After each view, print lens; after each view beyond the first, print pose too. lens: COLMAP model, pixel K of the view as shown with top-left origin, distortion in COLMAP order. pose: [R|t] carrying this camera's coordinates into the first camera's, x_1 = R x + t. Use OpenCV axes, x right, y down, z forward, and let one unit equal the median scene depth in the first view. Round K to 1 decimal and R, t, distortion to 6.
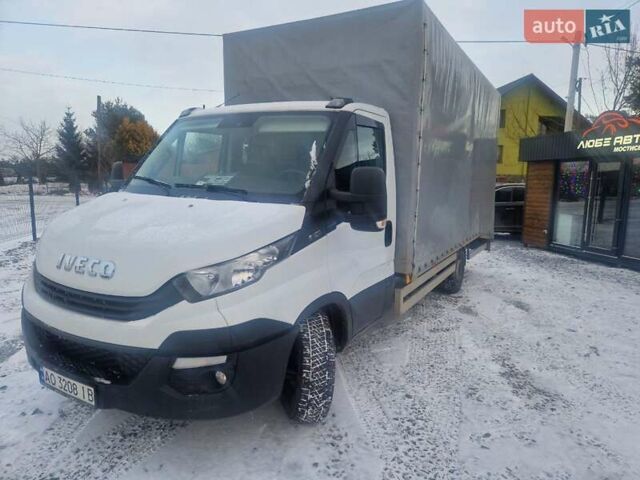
lens RADIAL K [[422.6, 0, 321.2], [0, 422.6, 237.5], [0, 0, 1]] dist [0.066325, -0.055136]
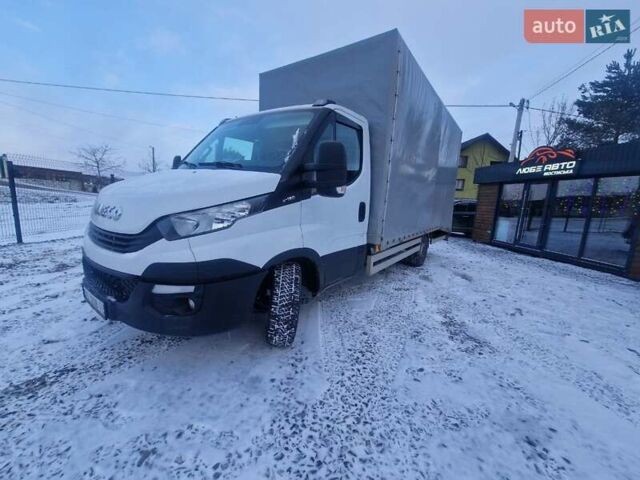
lens RADIAL K [[256.7, 0, 318.1], [0, 256.7, 242.8], [0, 0, 1]] dist [0.001727, -0.000207]
pose [[0.992908, 0.054508, -0.105655, 0.128163], [-0.050979, 0.998057, 0.035825, 0.073968], [0.107402, -0.030185, 0.993757, 0.212362]]
